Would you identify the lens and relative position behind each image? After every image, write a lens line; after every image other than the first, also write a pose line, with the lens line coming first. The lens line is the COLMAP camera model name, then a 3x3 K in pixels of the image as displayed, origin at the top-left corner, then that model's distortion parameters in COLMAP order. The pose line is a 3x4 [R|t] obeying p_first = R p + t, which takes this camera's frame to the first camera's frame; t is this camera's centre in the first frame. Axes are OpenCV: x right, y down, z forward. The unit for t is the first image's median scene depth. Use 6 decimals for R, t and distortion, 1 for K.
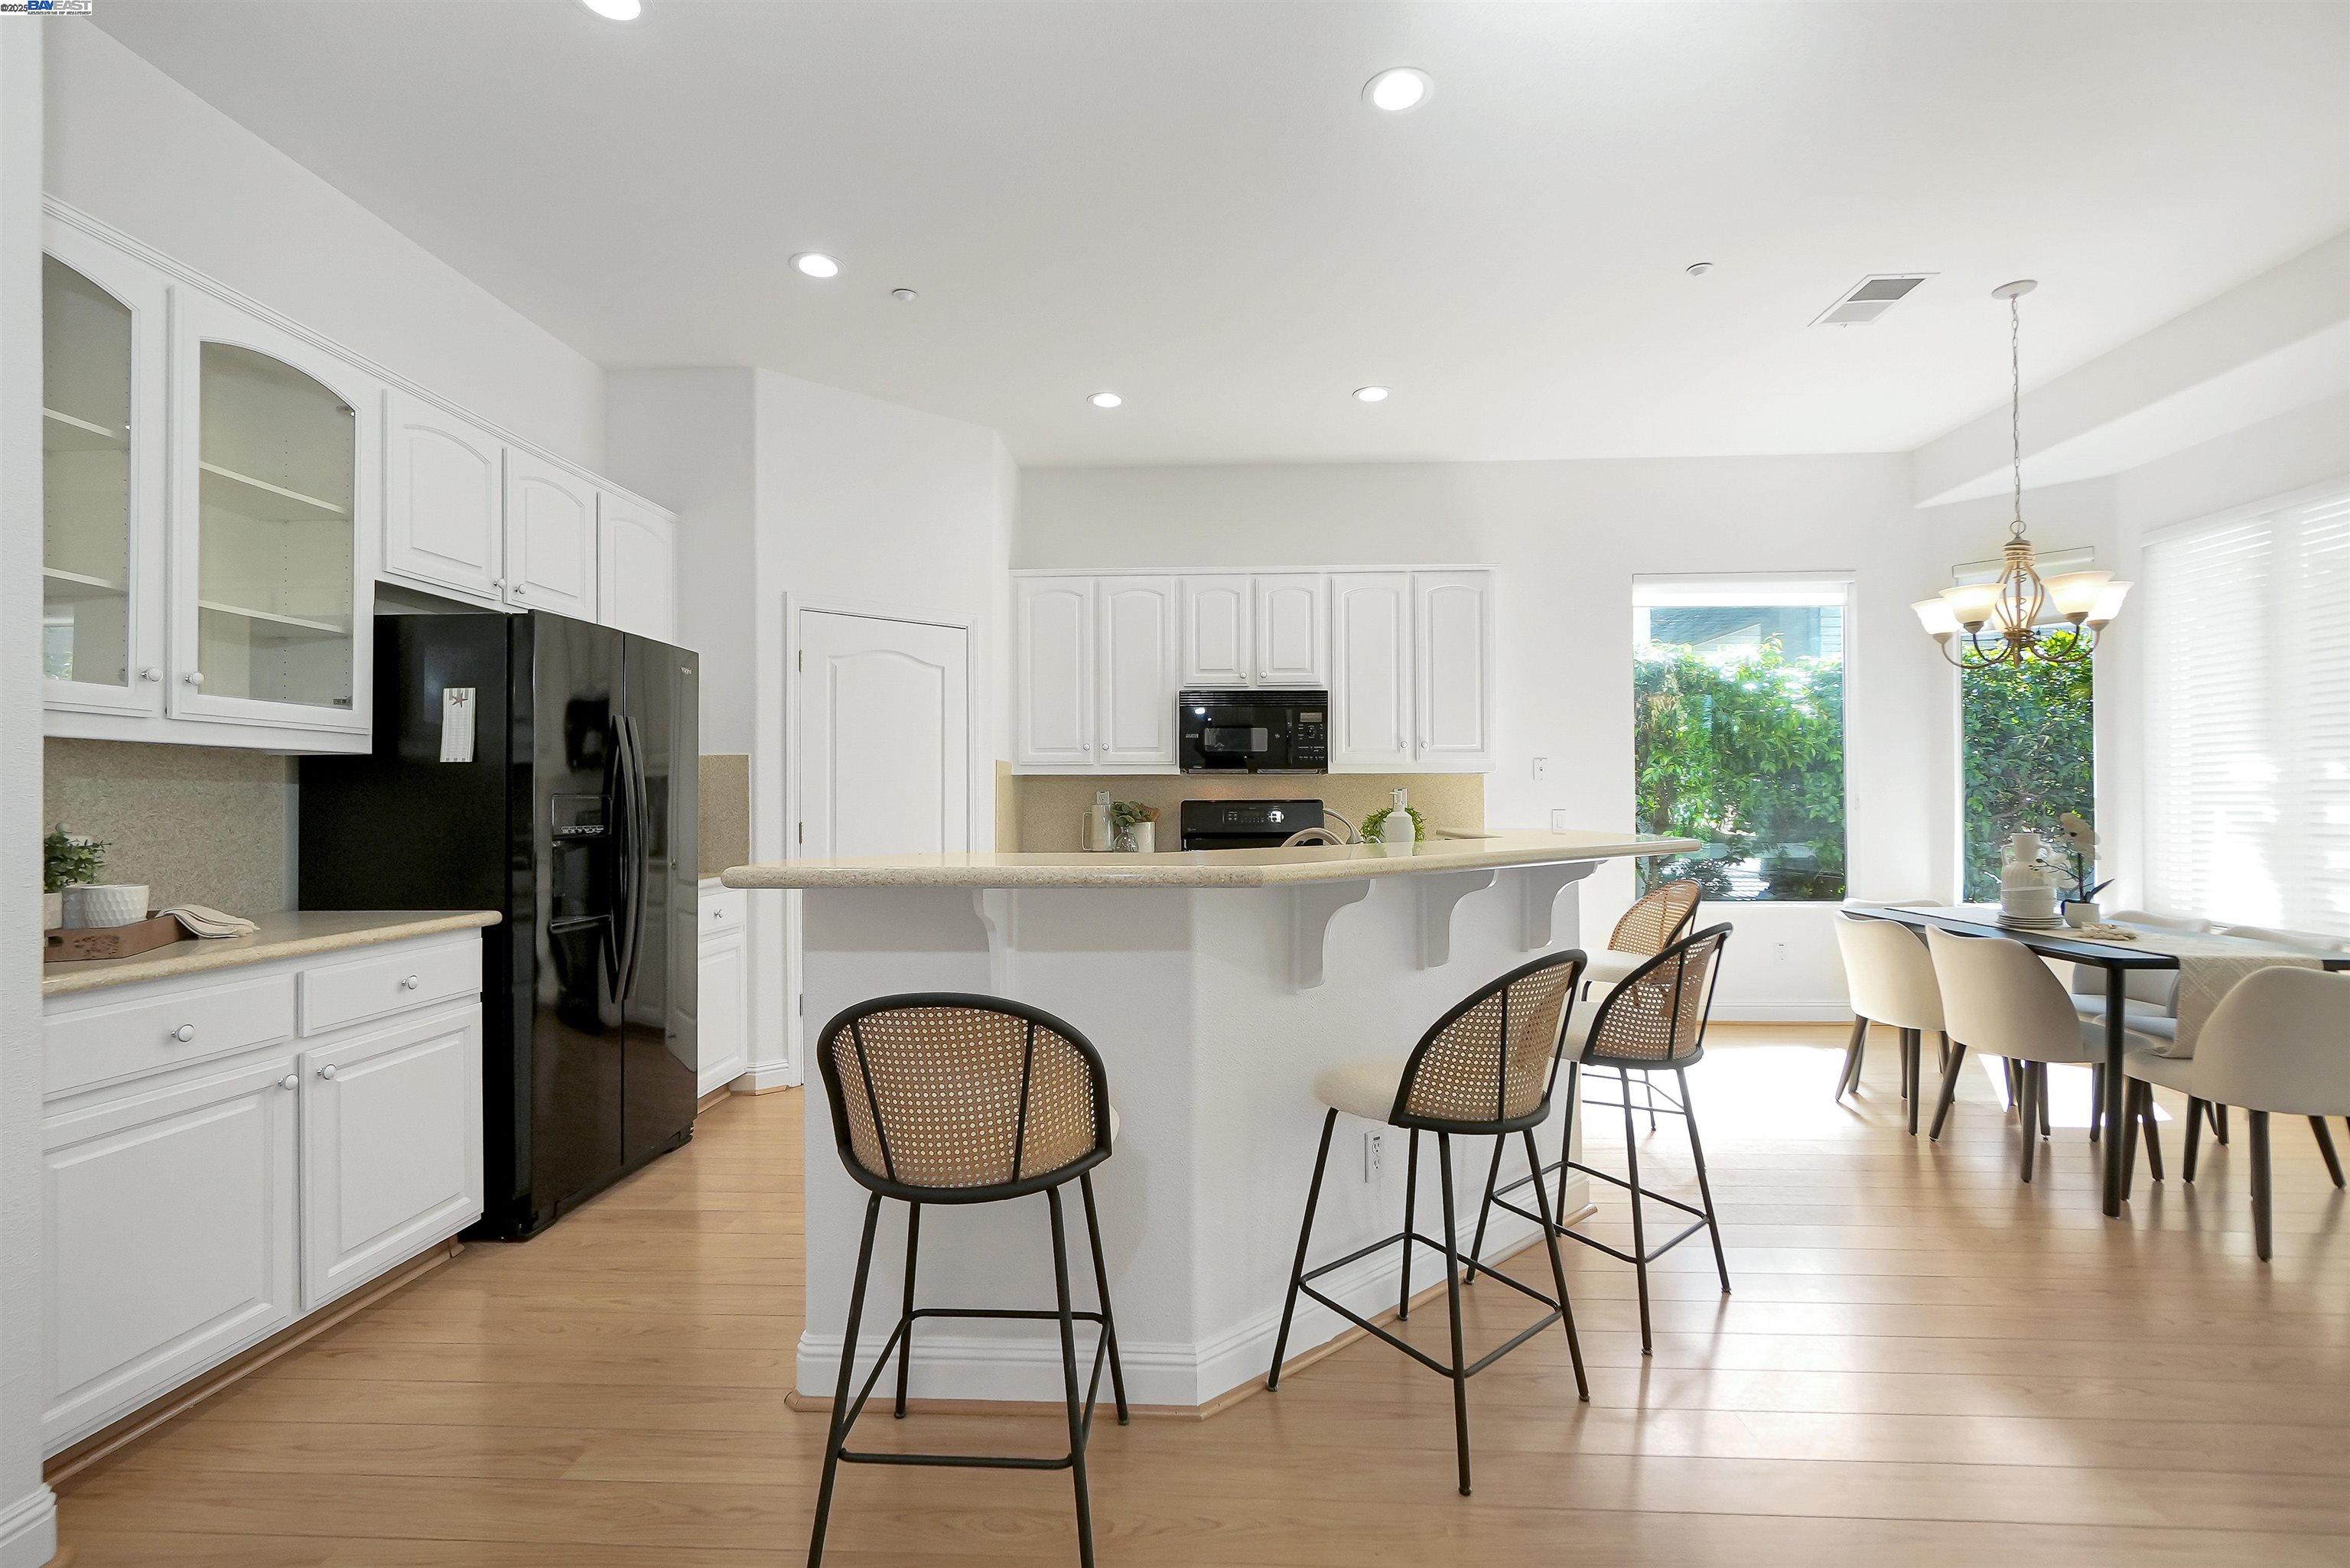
lens RADIAL K [[1017.9, 0, 1142.0], [0, 1017.9, 823.9], [0, 0, 1]] dist [-0.002943, 0.000540]
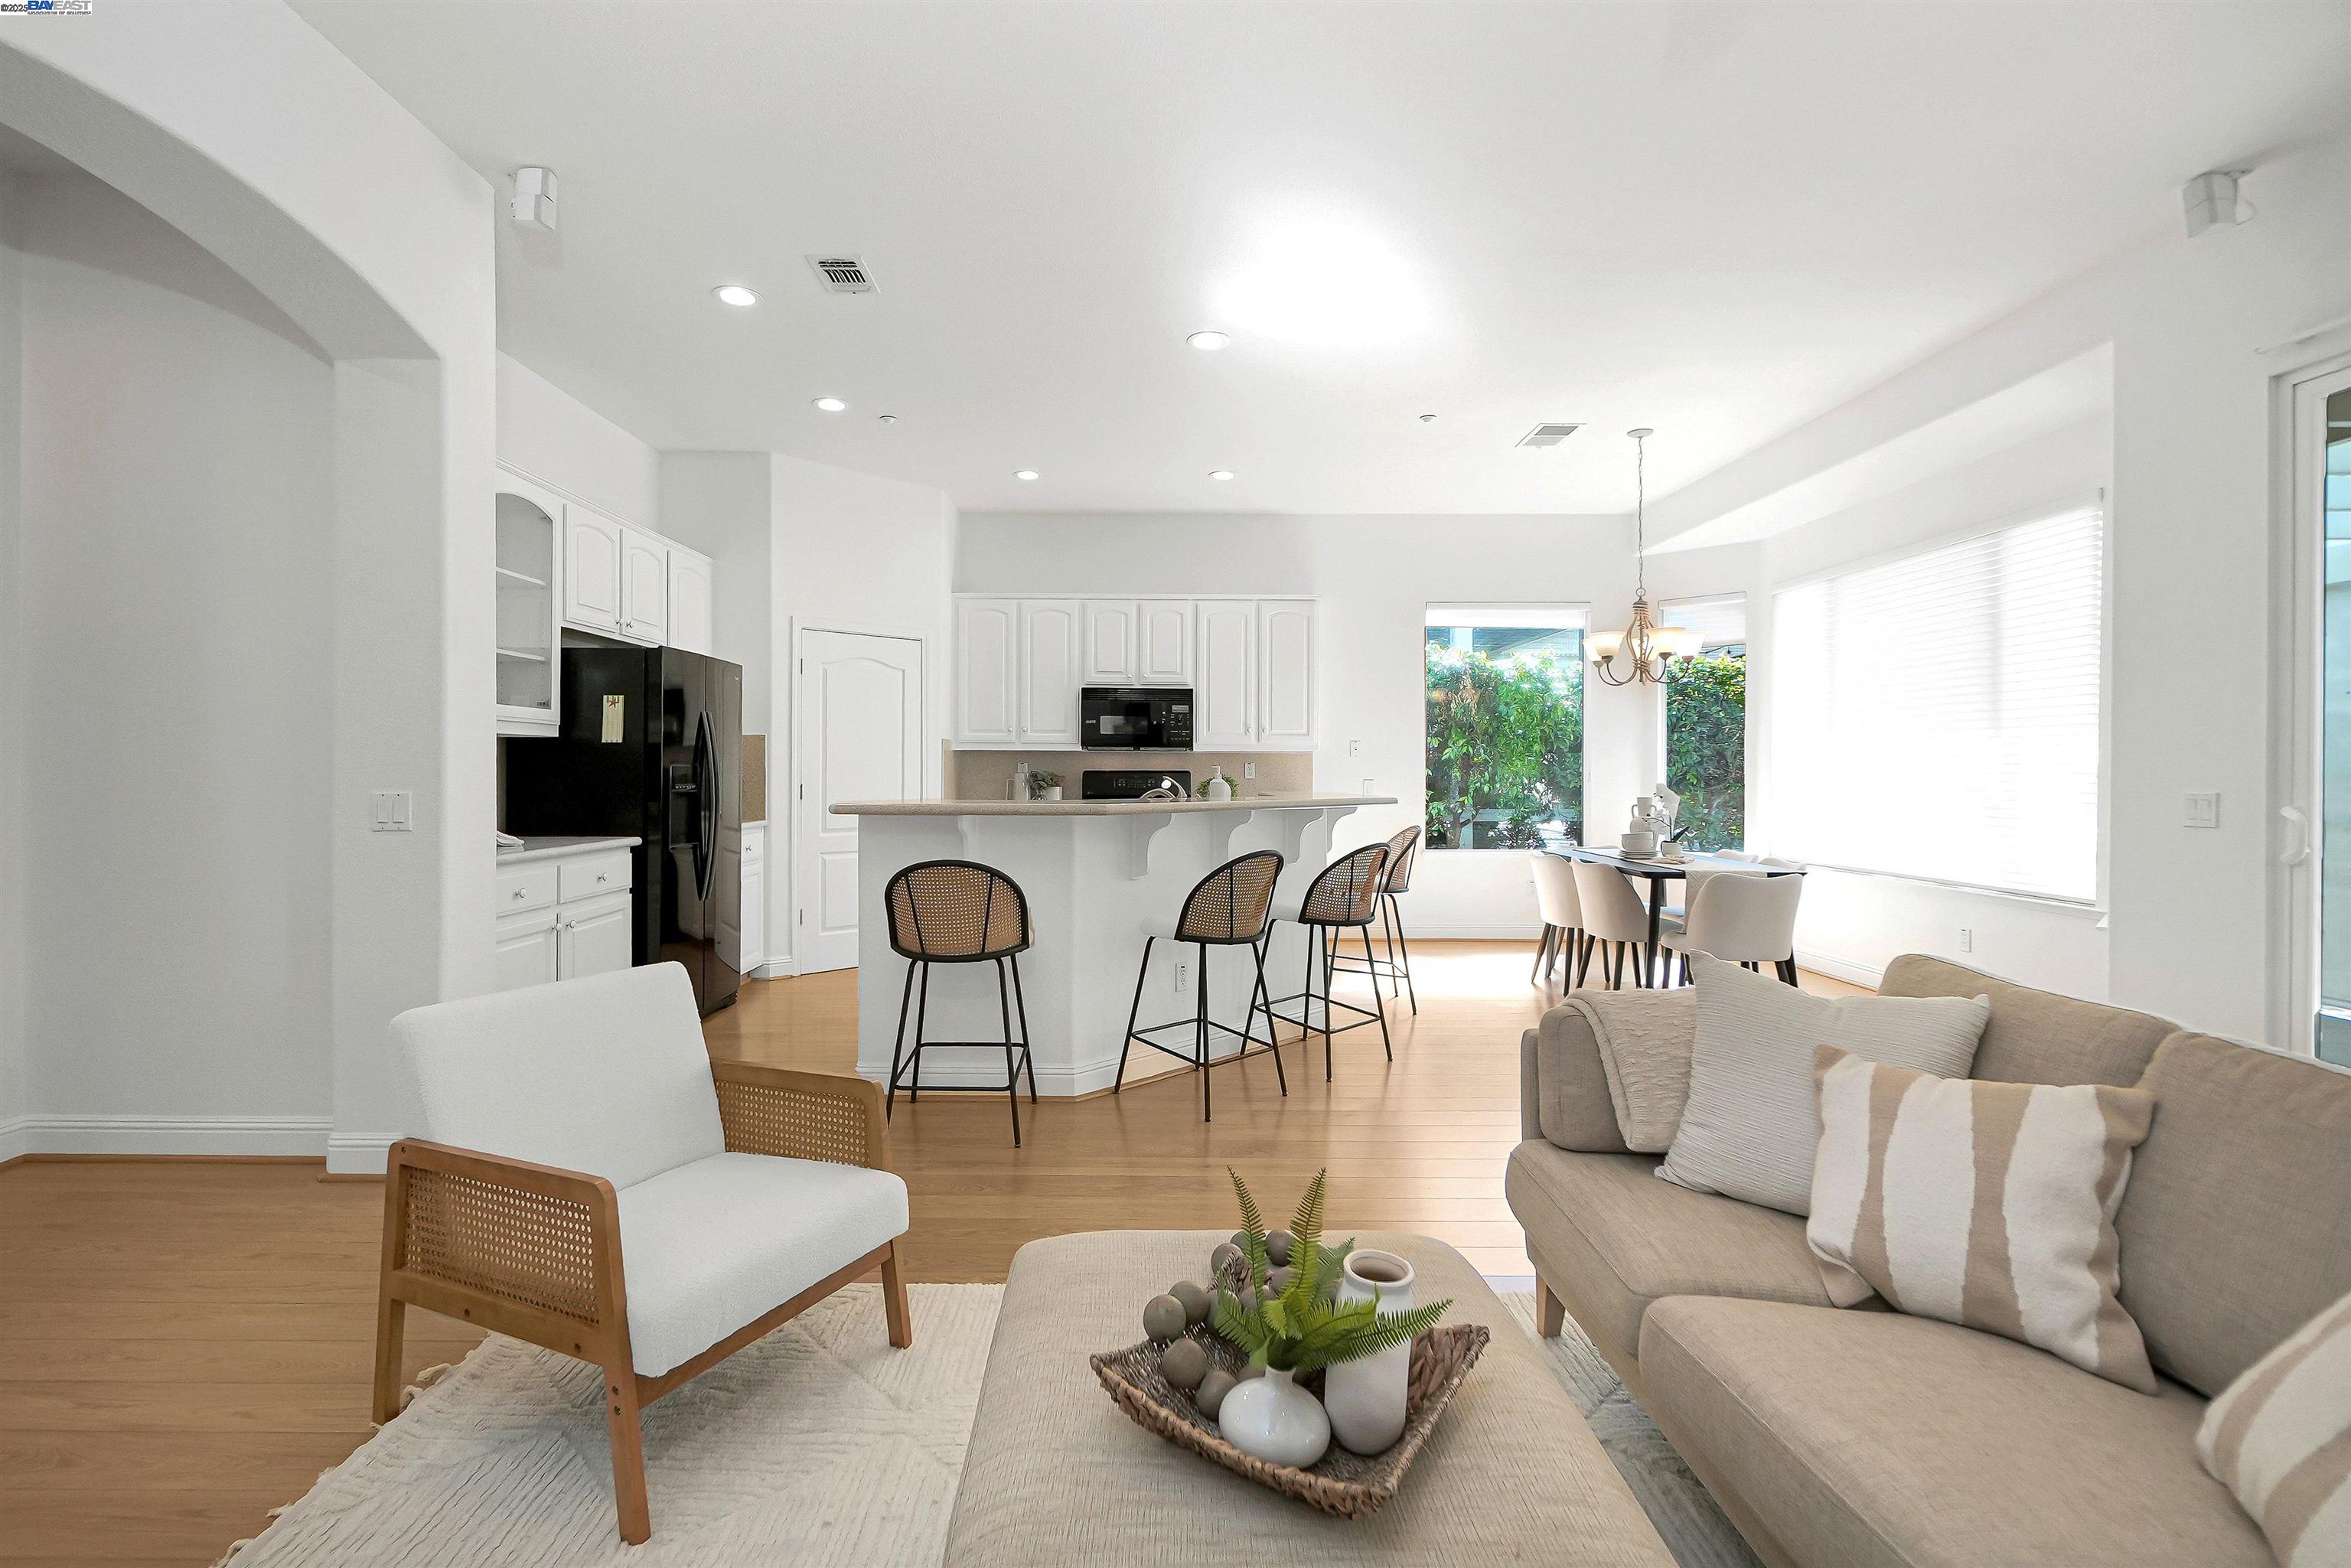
lens RADIAL K [[988.7, 0, 1133.1], [0, 988.7, 790.0], [0, 0, 1]] dist [-0.011732, 0.000260]
pose [[0.997091, 0.006777, 0.075919, 0.012328], [-0.006530, 0.999973, -0.003496, 0.011078], [-0.075940, 0.002990, 0.997108, -0.493941]]
